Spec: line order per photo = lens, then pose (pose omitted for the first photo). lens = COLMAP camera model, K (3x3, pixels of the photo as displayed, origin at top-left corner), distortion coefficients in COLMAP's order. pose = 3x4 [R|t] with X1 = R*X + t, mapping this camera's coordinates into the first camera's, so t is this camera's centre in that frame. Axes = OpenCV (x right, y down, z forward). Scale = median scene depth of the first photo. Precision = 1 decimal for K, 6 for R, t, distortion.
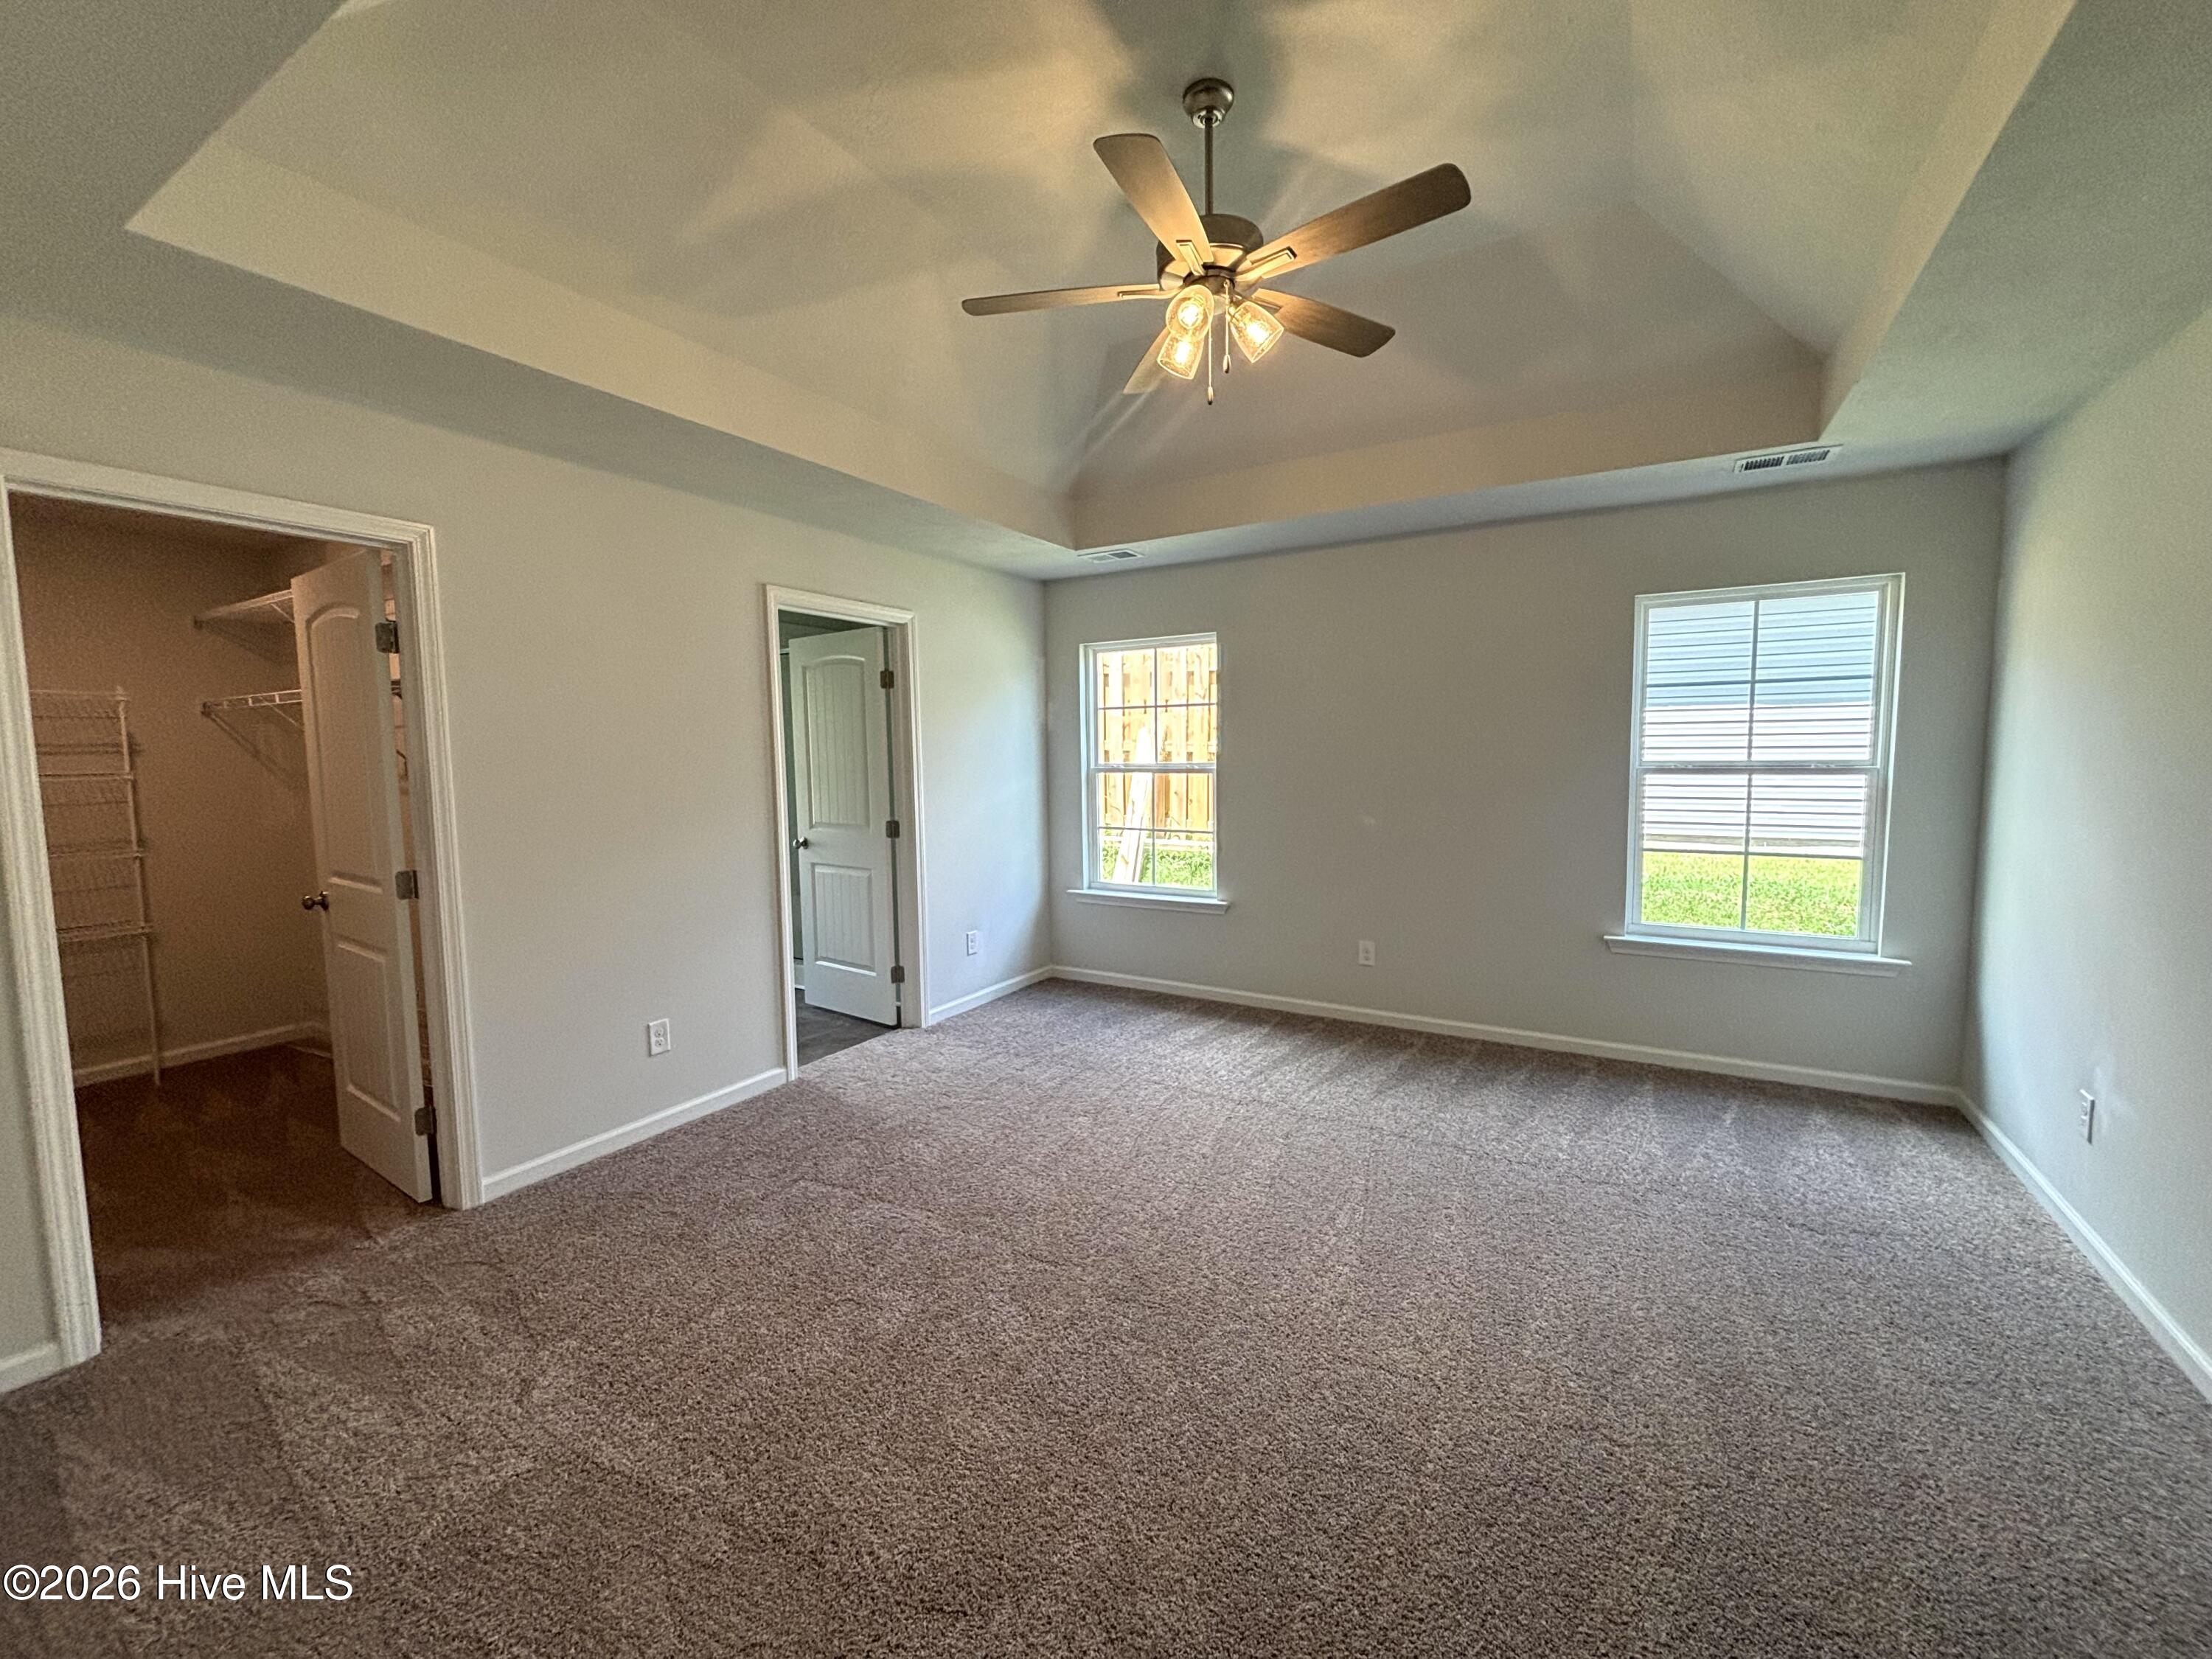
lens RADIAL K [[898.3, 0, 1106.0], [0, 898.3, 829.5], [0, 0, 1]] dist [0.000693, 0.000351]
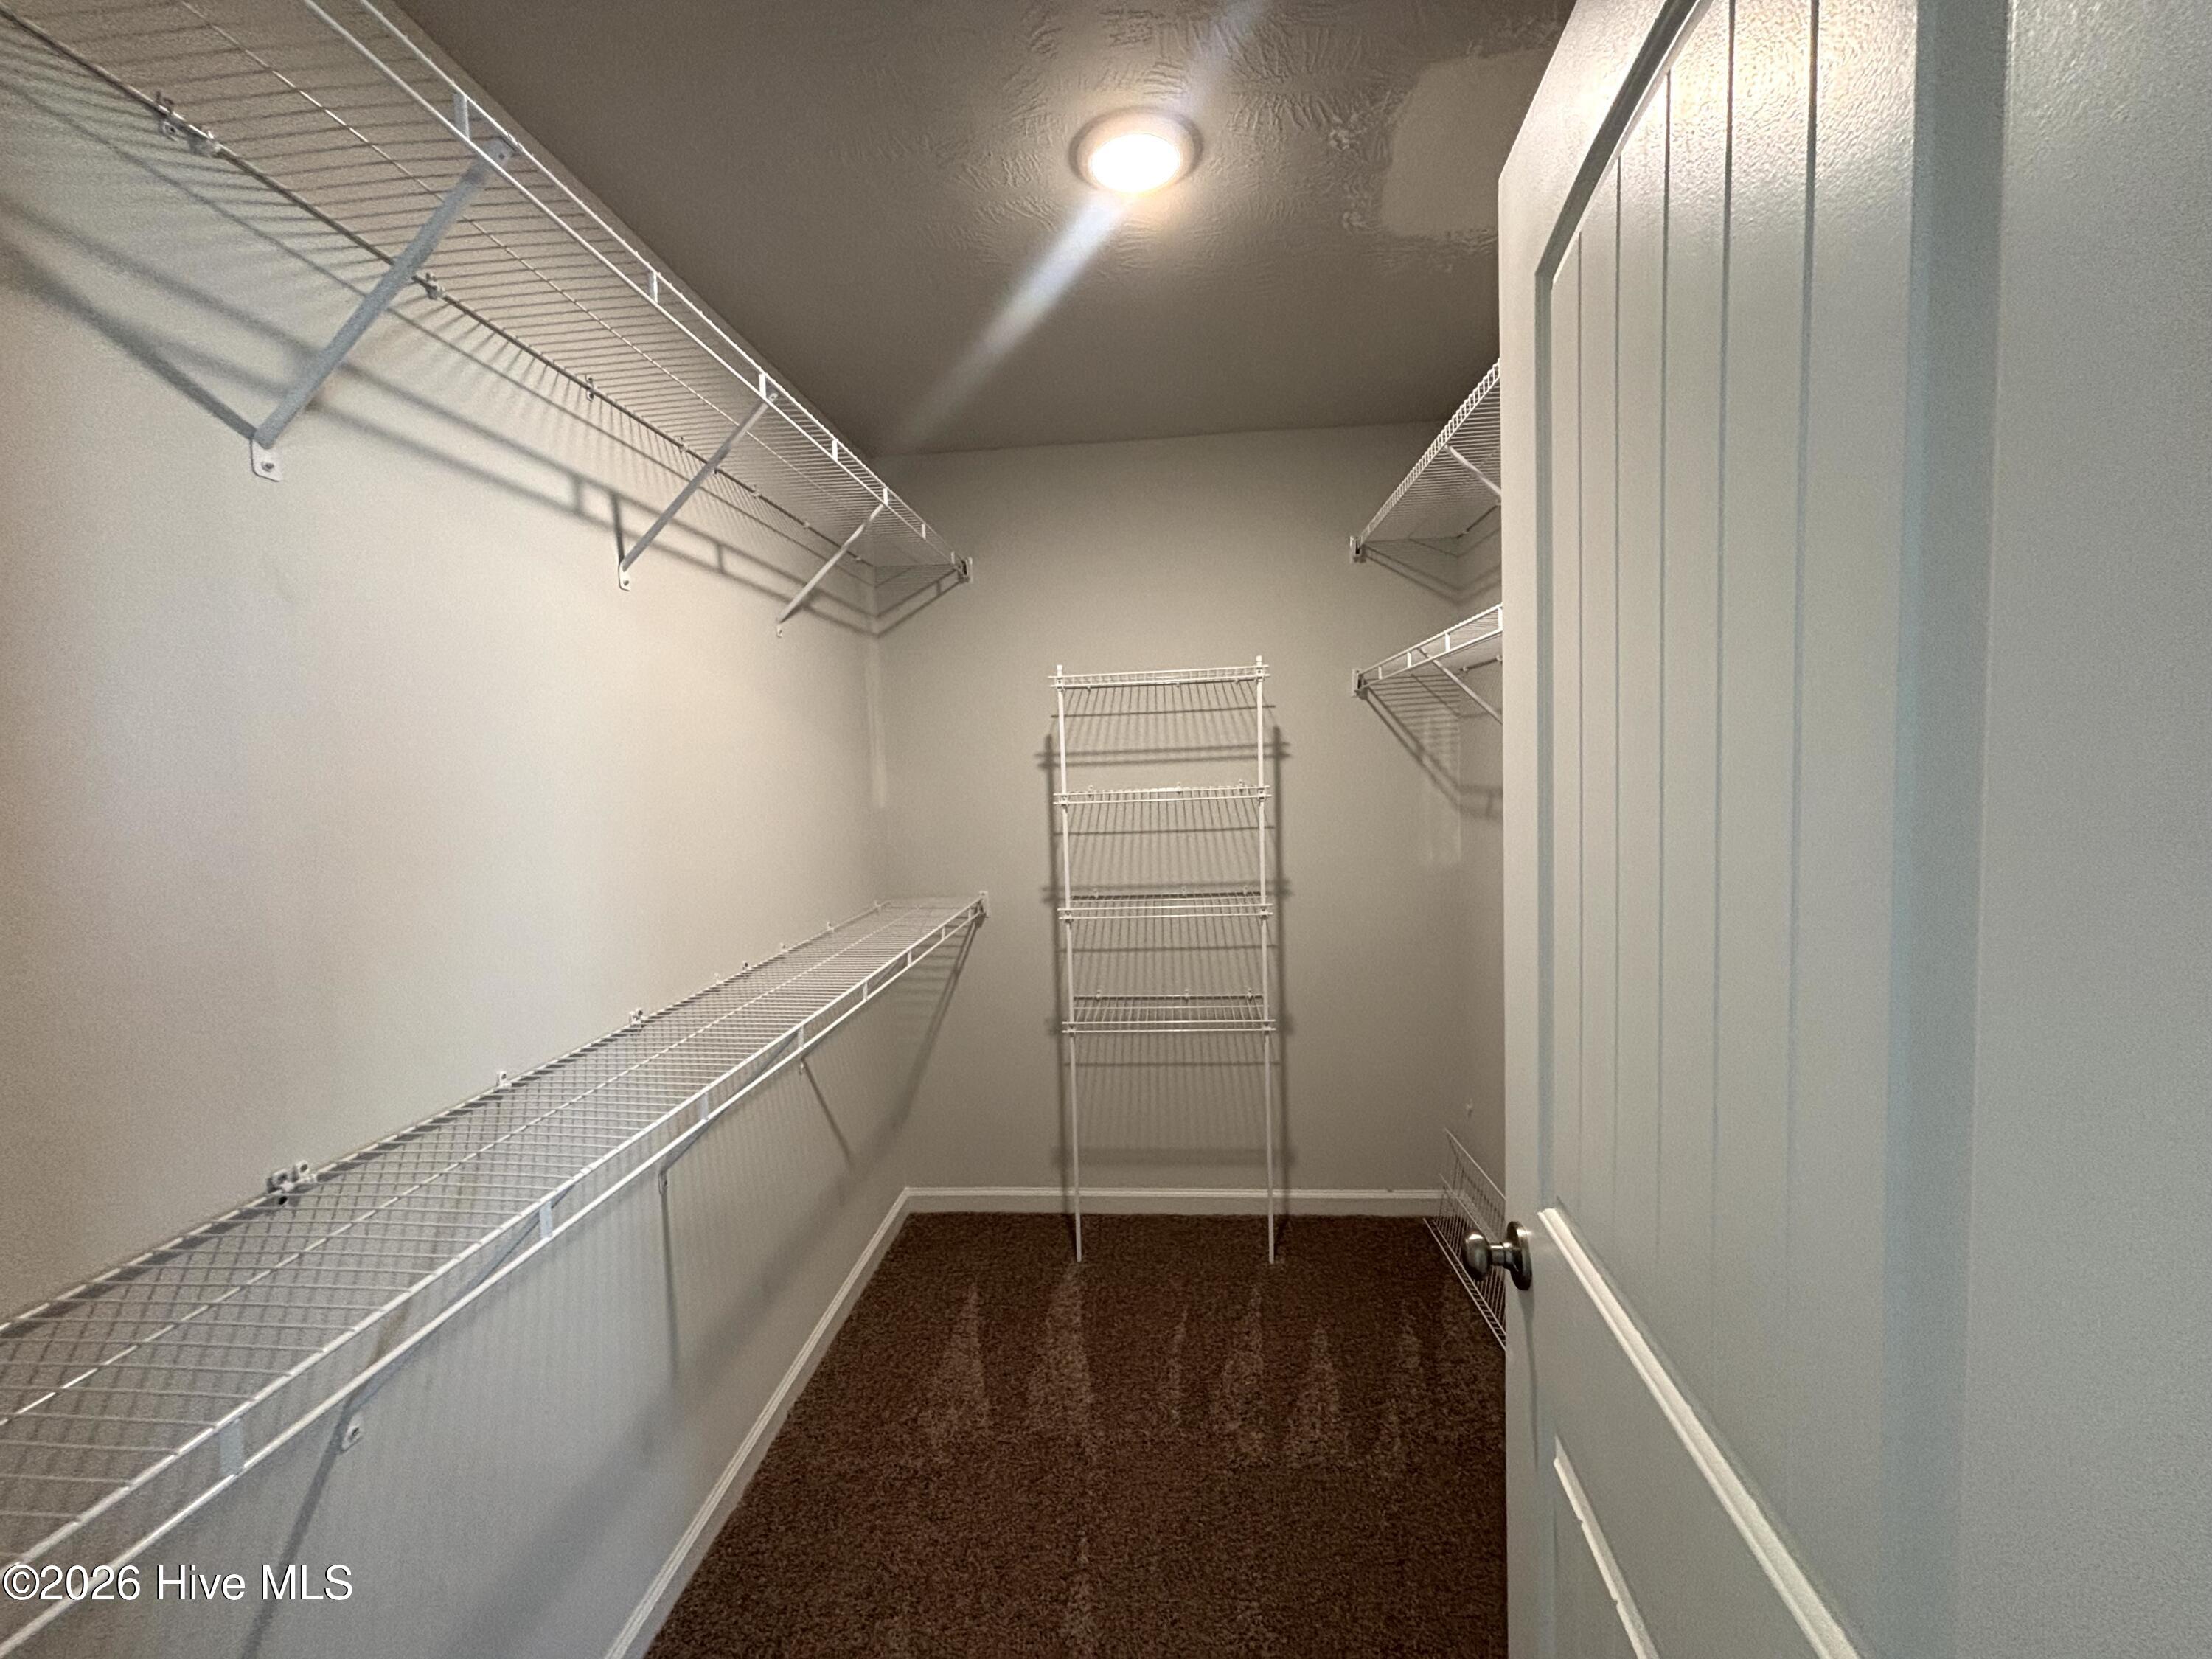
lens RADIAL K [[898.3, 0, 1106.0], [0, 898.3, 829.5], [0, 0, 1]] dist [0.000693, 0.000351]
pose [[0.442952, 0.057578, -0.894695, -0.521678], [-0.041977, 0.998173, 0.043455, -0.053458], [0.895562, 0.018309, 0.444559, 0.575473]]
